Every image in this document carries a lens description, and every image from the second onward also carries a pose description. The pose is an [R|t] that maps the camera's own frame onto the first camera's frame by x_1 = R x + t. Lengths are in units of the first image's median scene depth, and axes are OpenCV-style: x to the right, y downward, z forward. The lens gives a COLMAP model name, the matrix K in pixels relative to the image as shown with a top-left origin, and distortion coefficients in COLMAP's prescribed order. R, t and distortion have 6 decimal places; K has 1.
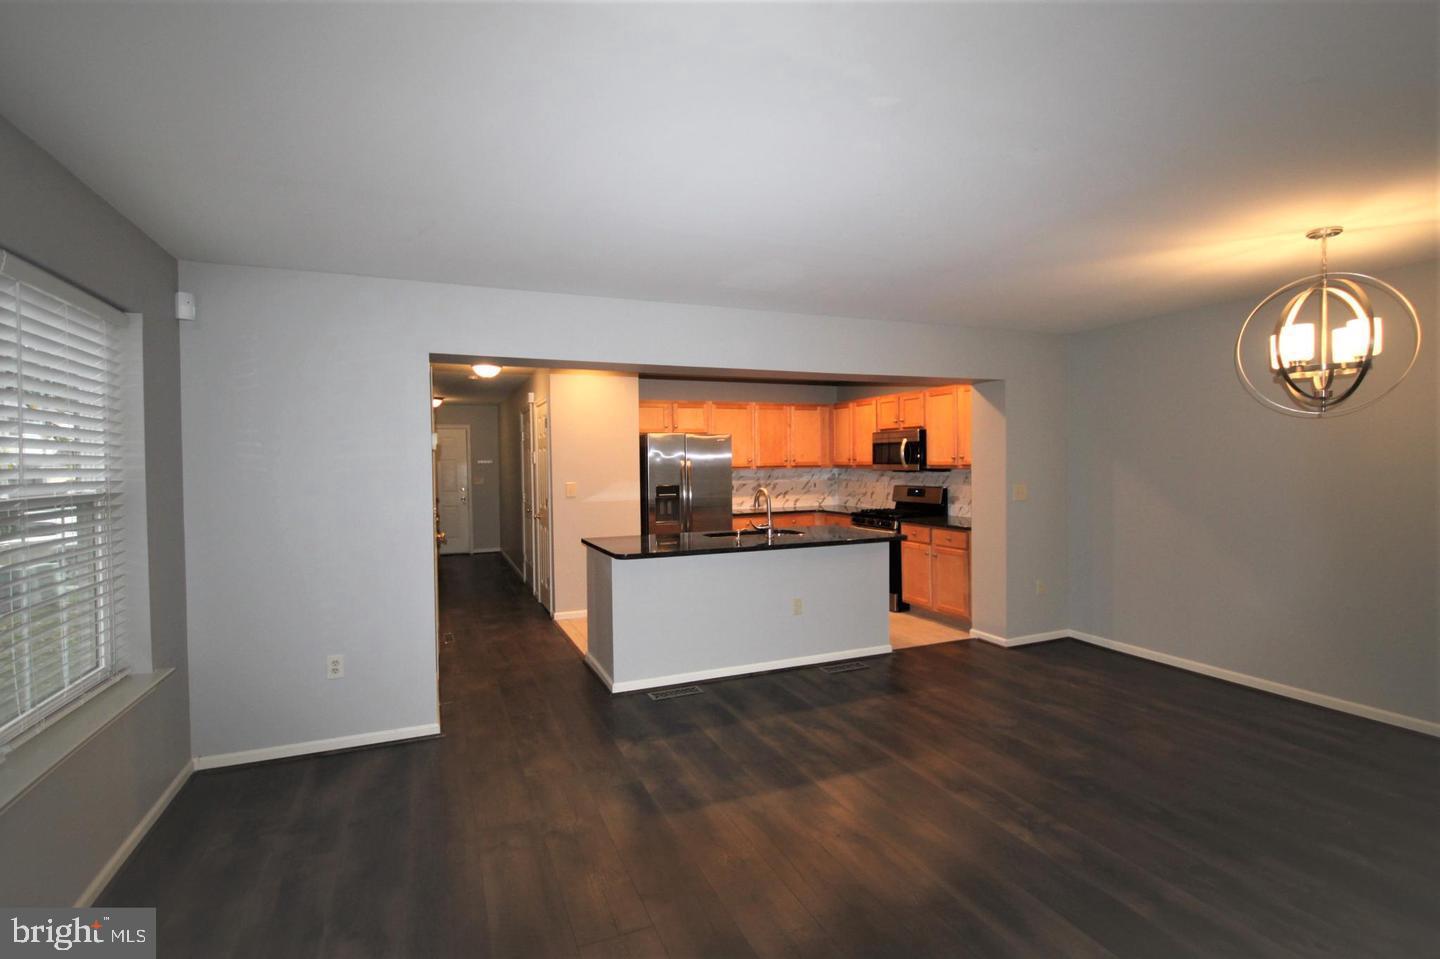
lens RADIAL K [[673.0, 0, 720.0], [0, 673.0, 479.5], [0, 0, 1]] dist [0.000184, -0.000031]
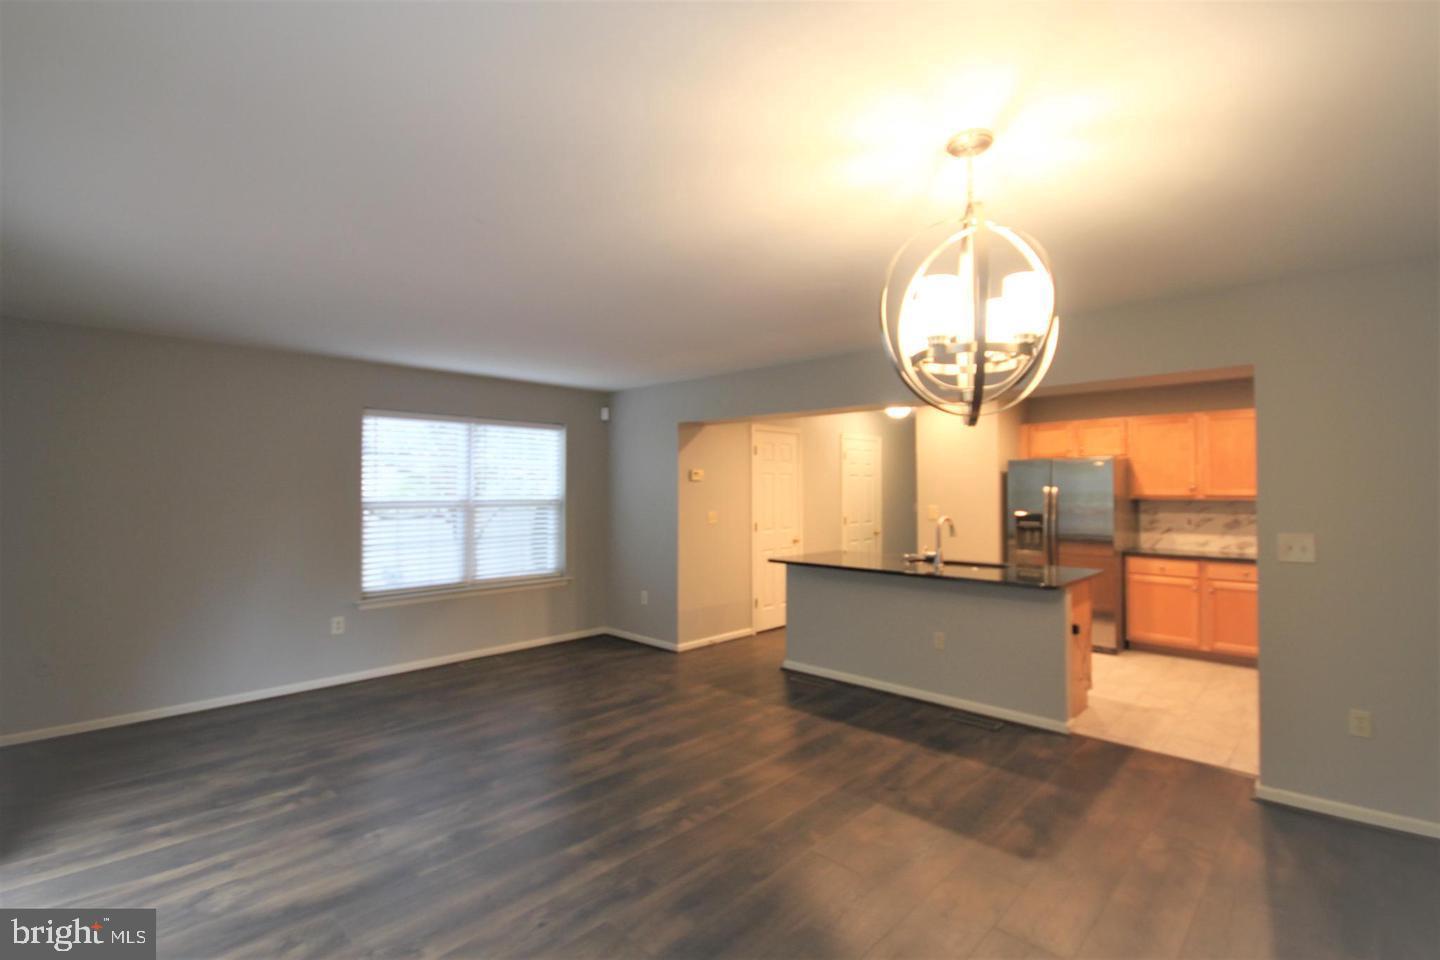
lens RADIAL K [[663.2, 0, 735.0], [0, 663.2, 484.5], [0, 0, 1]] dist [-0.000256, -0.000129]
pose [[0.406158, 0.007372, -0.913773, 0.751713], [-0.027987, 0.999599, -0.004375, -0.019570], [0.913374, 0.027351, 0.406202, 0.300038]]
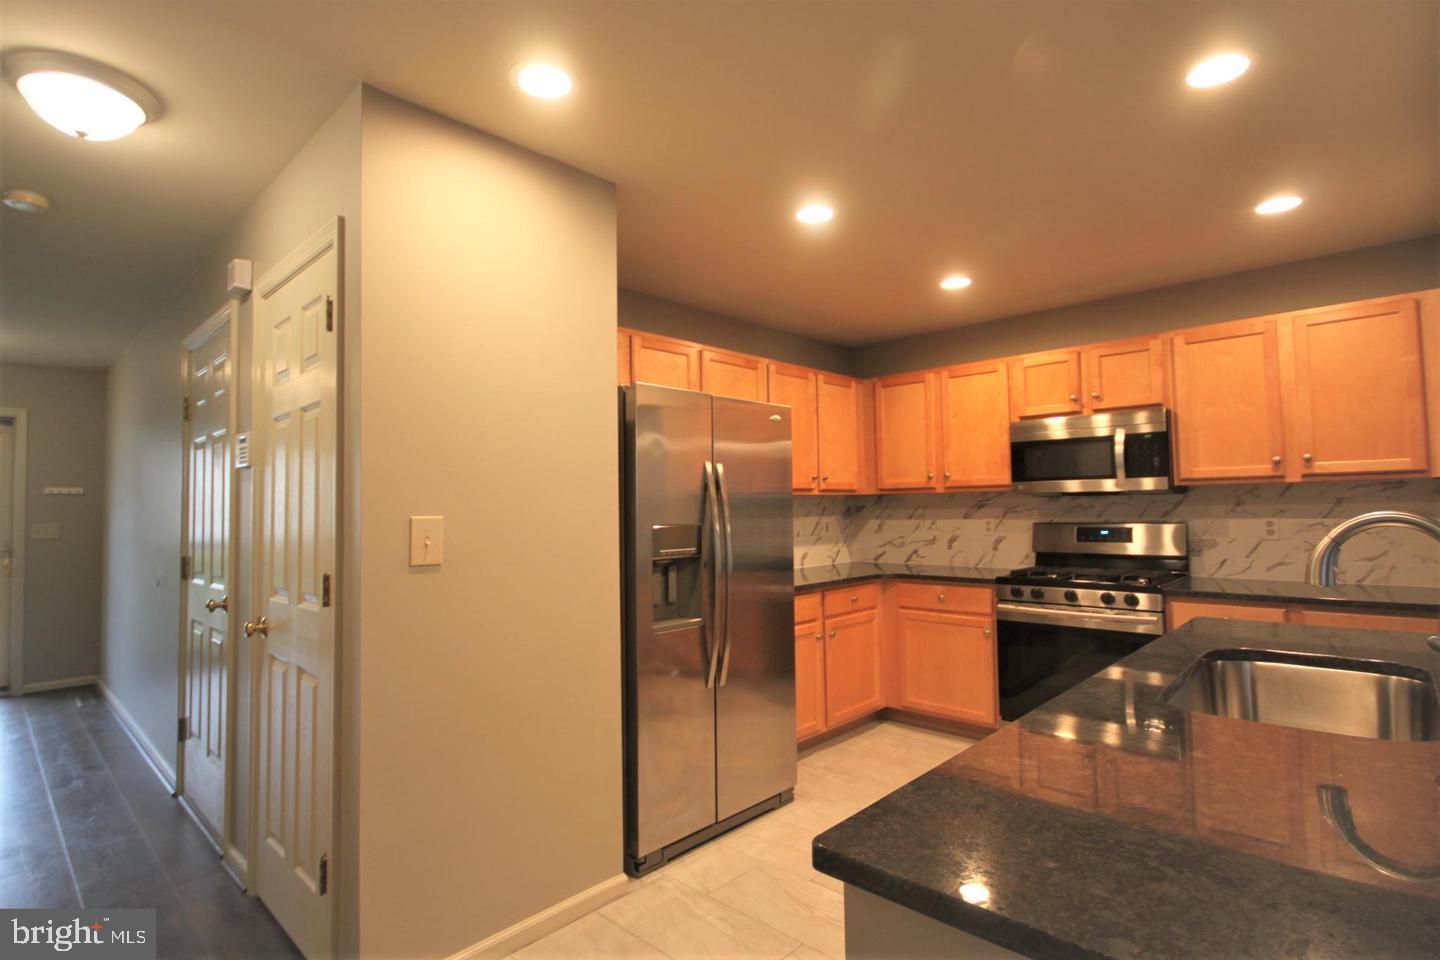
lens RADIAL K [[714.0, 0, 720.0], [0, 714.0, 480.0], [0, 0, 1]] dist [0.001462, 0.000306]
pose [[0.919988, 0.015323, 0.391648, -0.262839], [0.013754, 0.997358, -0.071328, 0.015876], [-0.391706, 0.071008, 0.917346, 0.771683]]
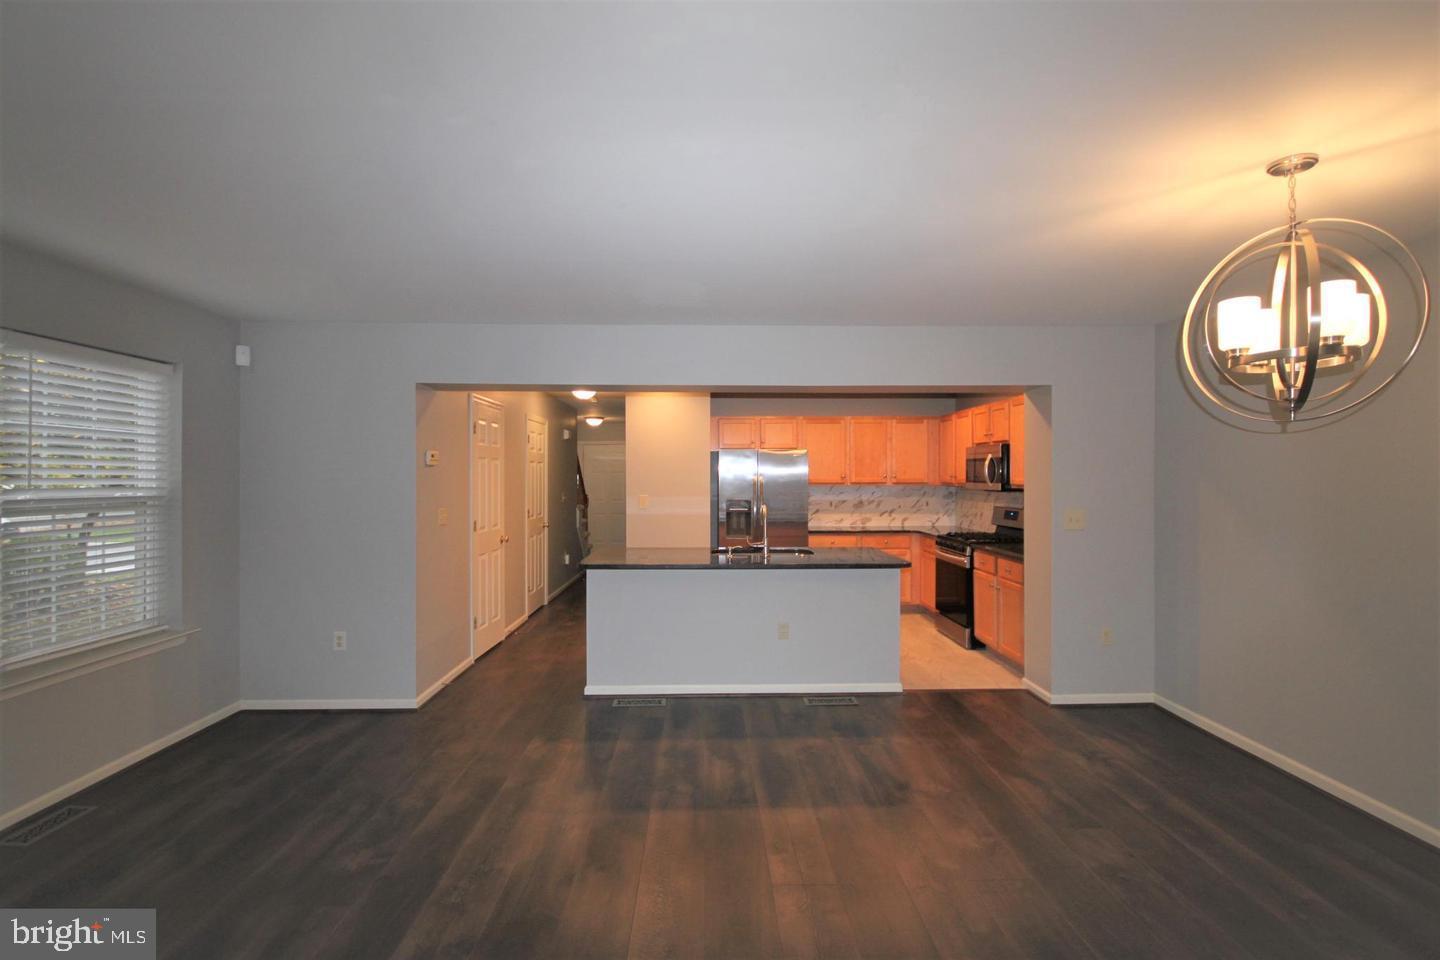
lens RADIAL K [[657.6, 0, 724.3], [0, 657.6, 478.7], [0, 0, 1]] dist [-0.000387, -0.000504]
pose [[0.931464, 0.013504, -0.363582, 0.326025], [-0.020941, 0.999644, -0.016523, -0.008160], [0.363229, 0.023004, 0.931416, 0.083469]]
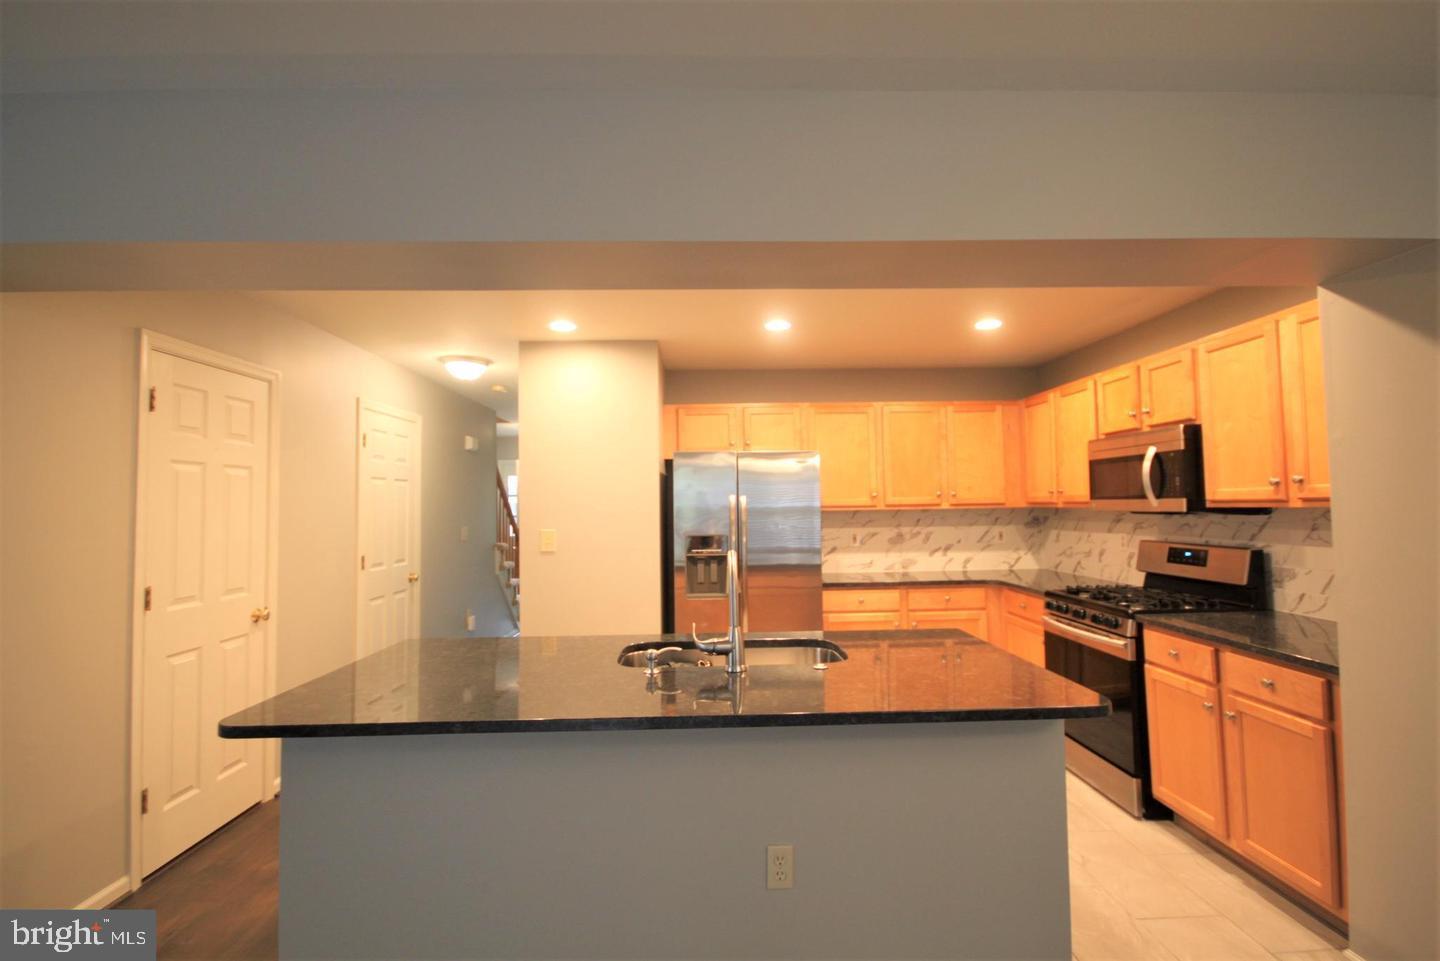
lens RADIAL K [[657.6, 0, 724.3], [0, 657.6, 479.2], [0, 0, 1]] dist [-0.000387, -0.000504]
pose [[0.929694, -0.016729, -0.367952, 0.199208], [-0.006669, 0.998040, -0.062227, -0.006275], [0.368272, 0.060306, 0.927760, 0.548935]]
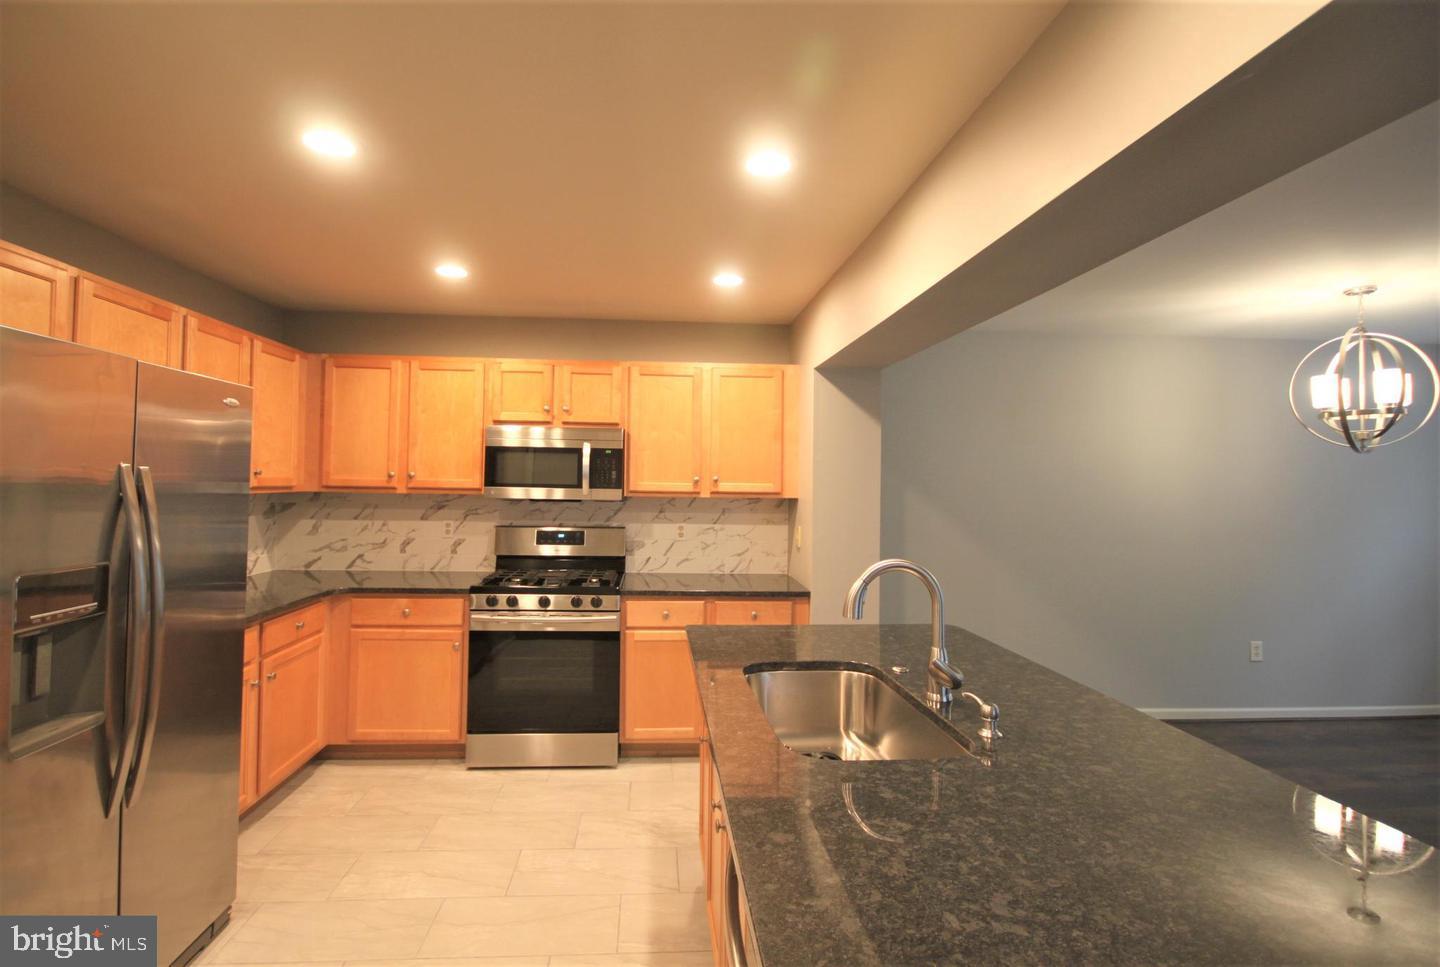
lens RADIAL K [[685.3, 0, 694.2], [0, 685.3, 467.6], [0, 0, 1]] dist [0.000022, 0.000235]
pose [[0.342319, 0.040633, 0.938705, -0.277101], [0.005572, 0.998959, -0.045273, -0.016708], [-0.939567, 0.020728, 0.341737, 0.891400]]
